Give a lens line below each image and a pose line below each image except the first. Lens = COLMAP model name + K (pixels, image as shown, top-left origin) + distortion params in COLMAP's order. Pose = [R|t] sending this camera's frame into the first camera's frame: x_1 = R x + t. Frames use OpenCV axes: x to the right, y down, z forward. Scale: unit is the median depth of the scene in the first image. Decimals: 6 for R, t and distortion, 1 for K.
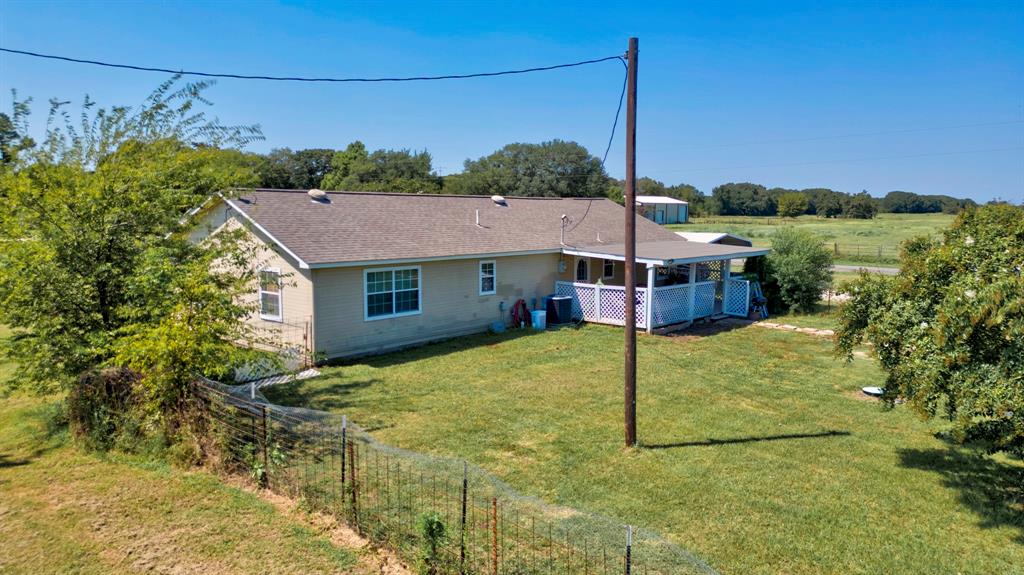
lens RADIAL K [[719.6, 0, 515.3], [0, 719.6, 285.6], [0, 0, 1]] dist [0.095589, -0.111722]
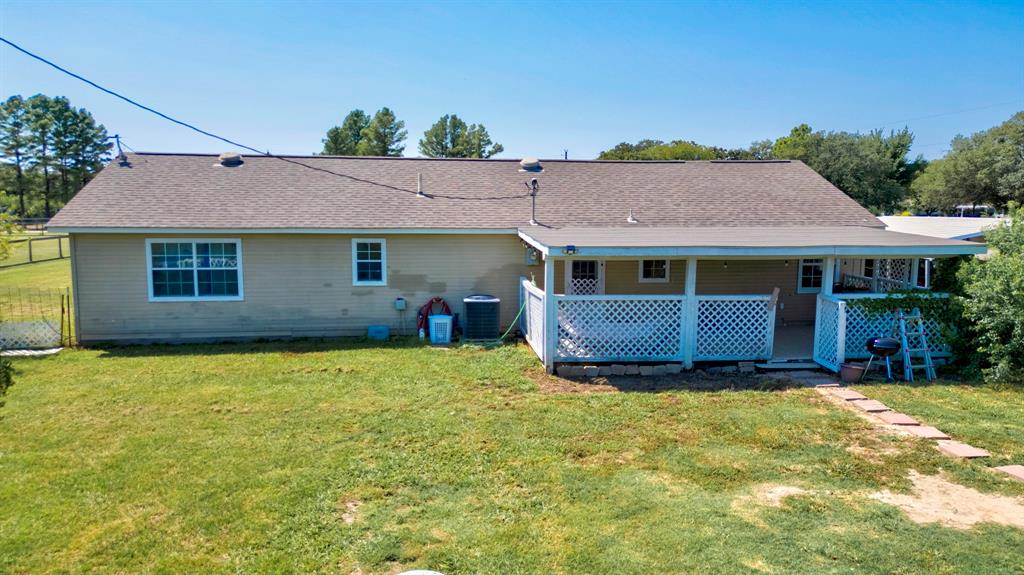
lens RADIAL K [[719.6, 0, 515.3], [0, 719.6, 285.6], [0, 0, 1]] dist [0.095589, -0.111722]
pose [[0.746831, 0.070504, -0.661265, 0.617160], [-0.070760, 0.997144, 0.026399, -0.019403], [0.661238, 0.027076, 0.749687, 0.600824]]
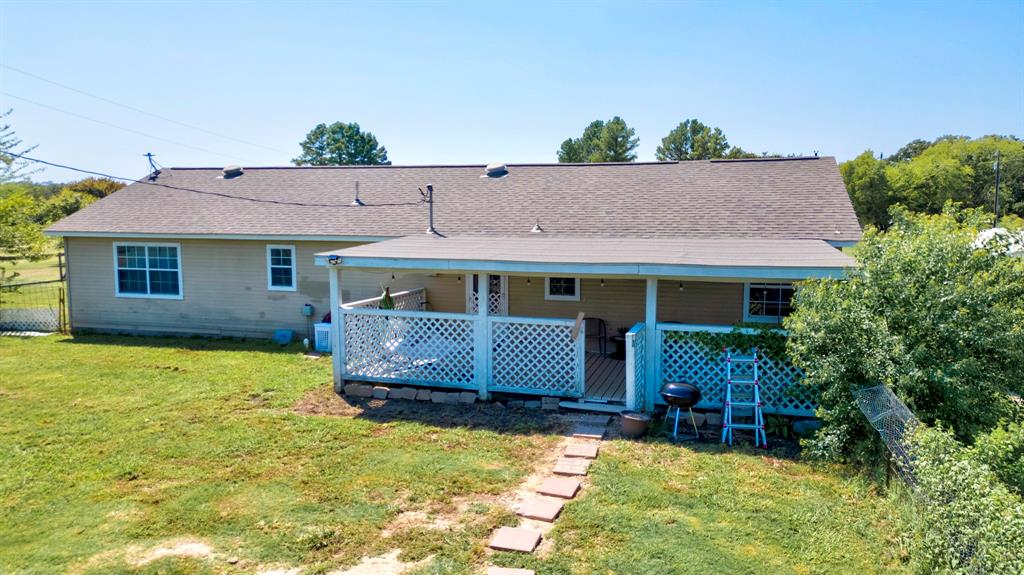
lens RADIAL K [[719.6, 0, 515.3], [0, 719.6, 285.6], [0, 0, 1]] dist [0.095589, -0.111722]
pose [[0.427685, 0.085238, -0.899900, 0.827769], [-0.096648, 0.994149, 0.048233, -0.058587], [0.898746, 0.066345, 0.433421, 0.979532]]
